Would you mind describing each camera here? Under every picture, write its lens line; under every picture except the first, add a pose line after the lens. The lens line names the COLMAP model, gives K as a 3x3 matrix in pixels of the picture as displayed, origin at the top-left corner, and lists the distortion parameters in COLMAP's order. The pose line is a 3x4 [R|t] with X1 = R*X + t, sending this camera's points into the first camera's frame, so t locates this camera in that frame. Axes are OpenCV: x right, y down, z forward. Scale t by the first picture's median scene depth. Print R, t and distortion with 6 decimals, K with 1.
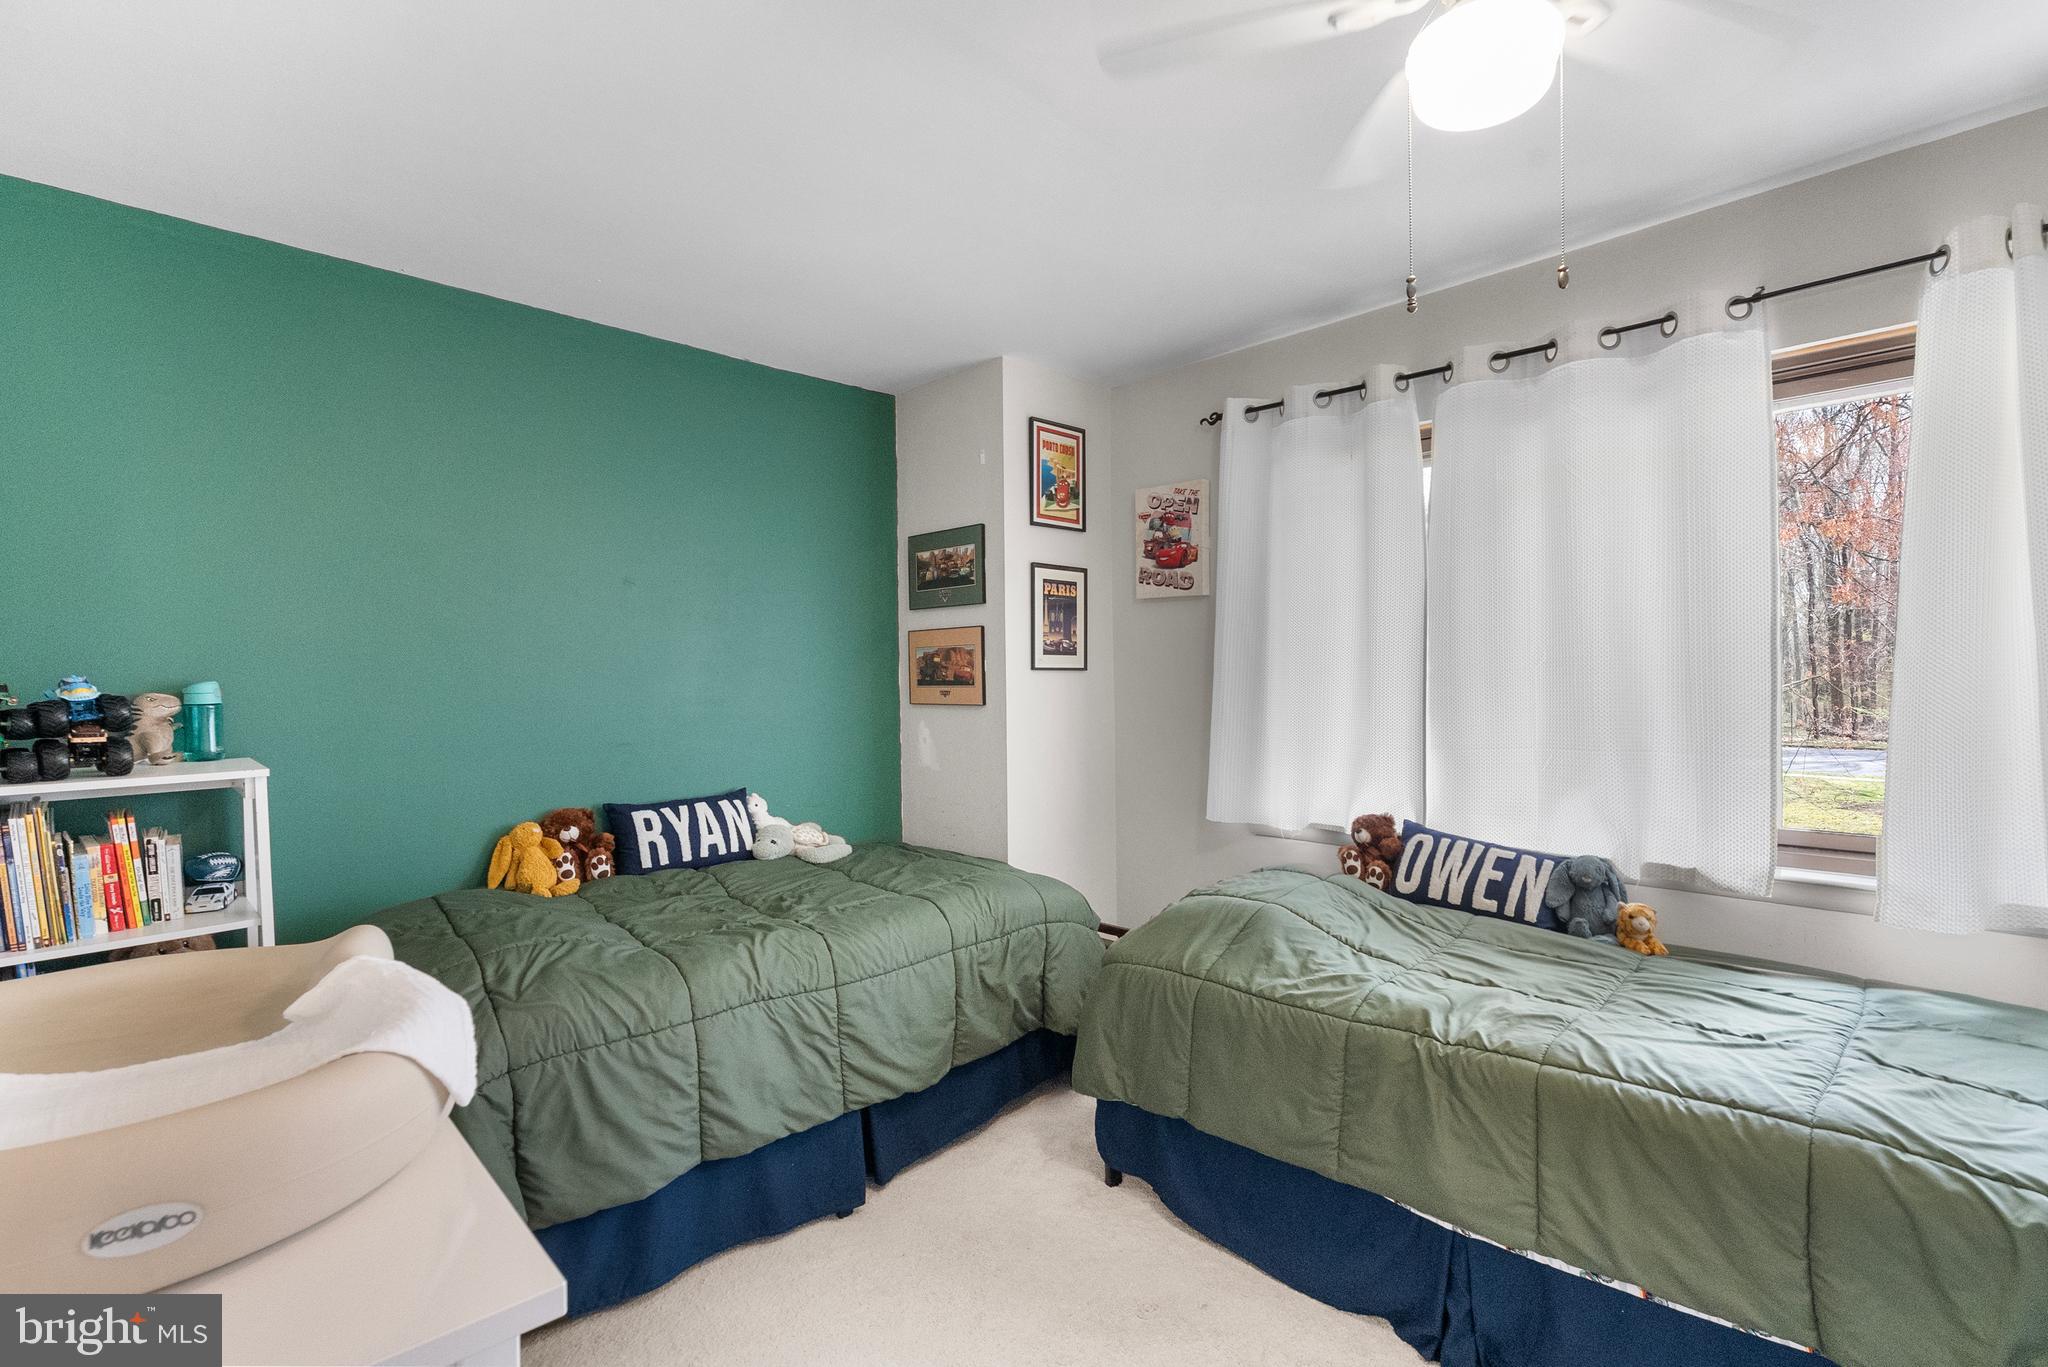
lens RADIAL K [[929.8, 0, 1026.6], [0, 929.8, 667.4], [0, 0, 1]] dist [-0.006061, -0.000330]
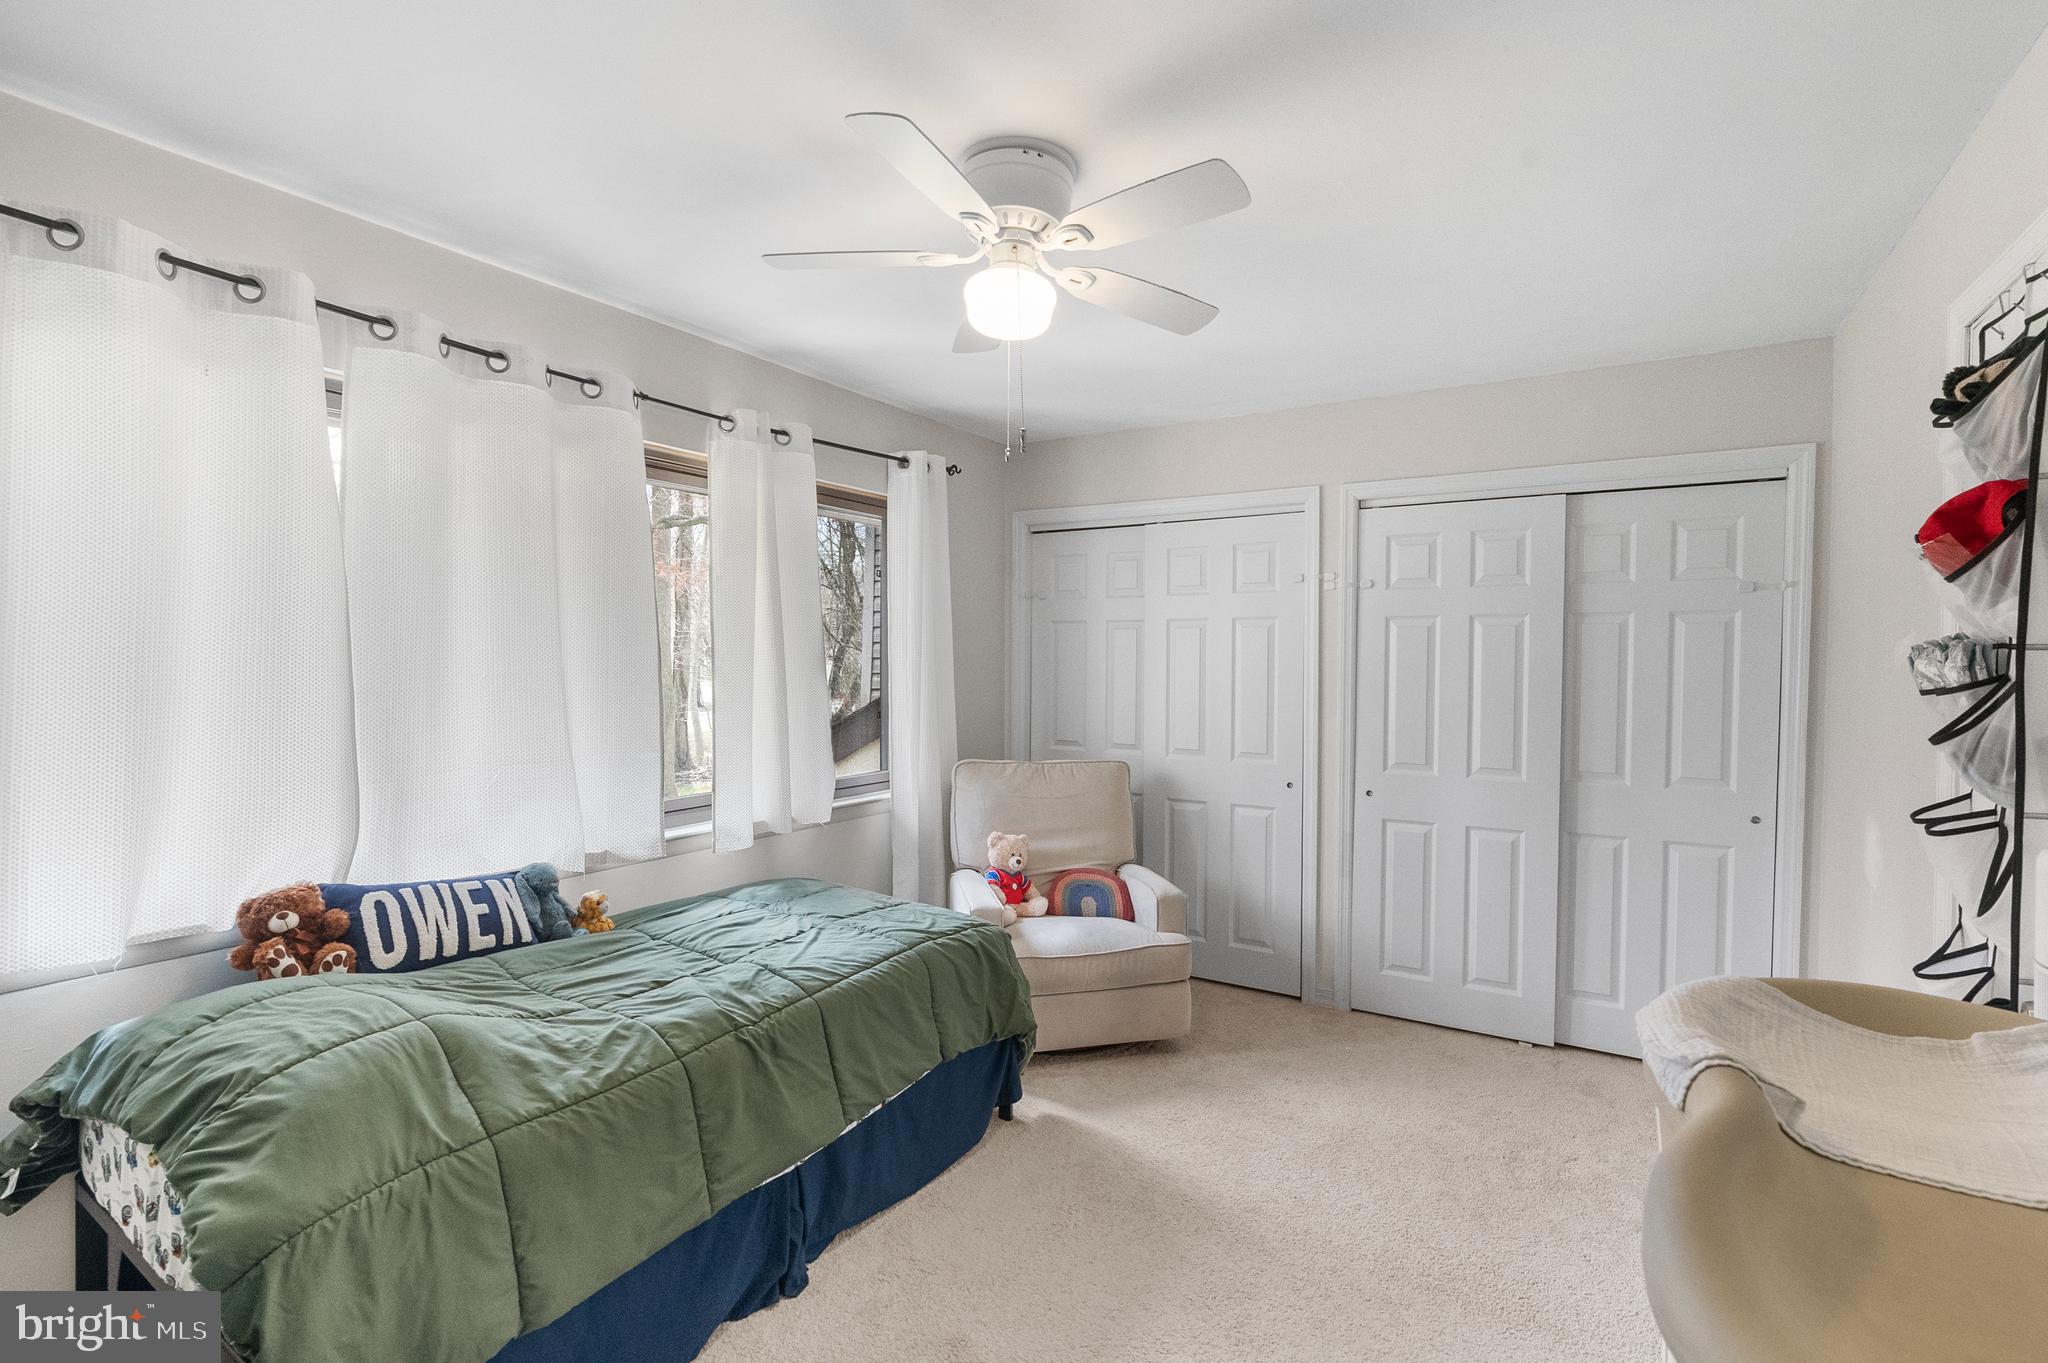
lens RADIAL K [[929.8, 0, 1026.6], [0, 929.8, 665.4], [0, 0, 1]] dist [-0.006061, -0.000330]
pose [[-0.238256, 0.007844, 0.971171, -0.612594], [-0.006398, 0.999933, -0.009646, -0.015872], [-0.971181, -0.008512, -0.238190, 0.810052]]
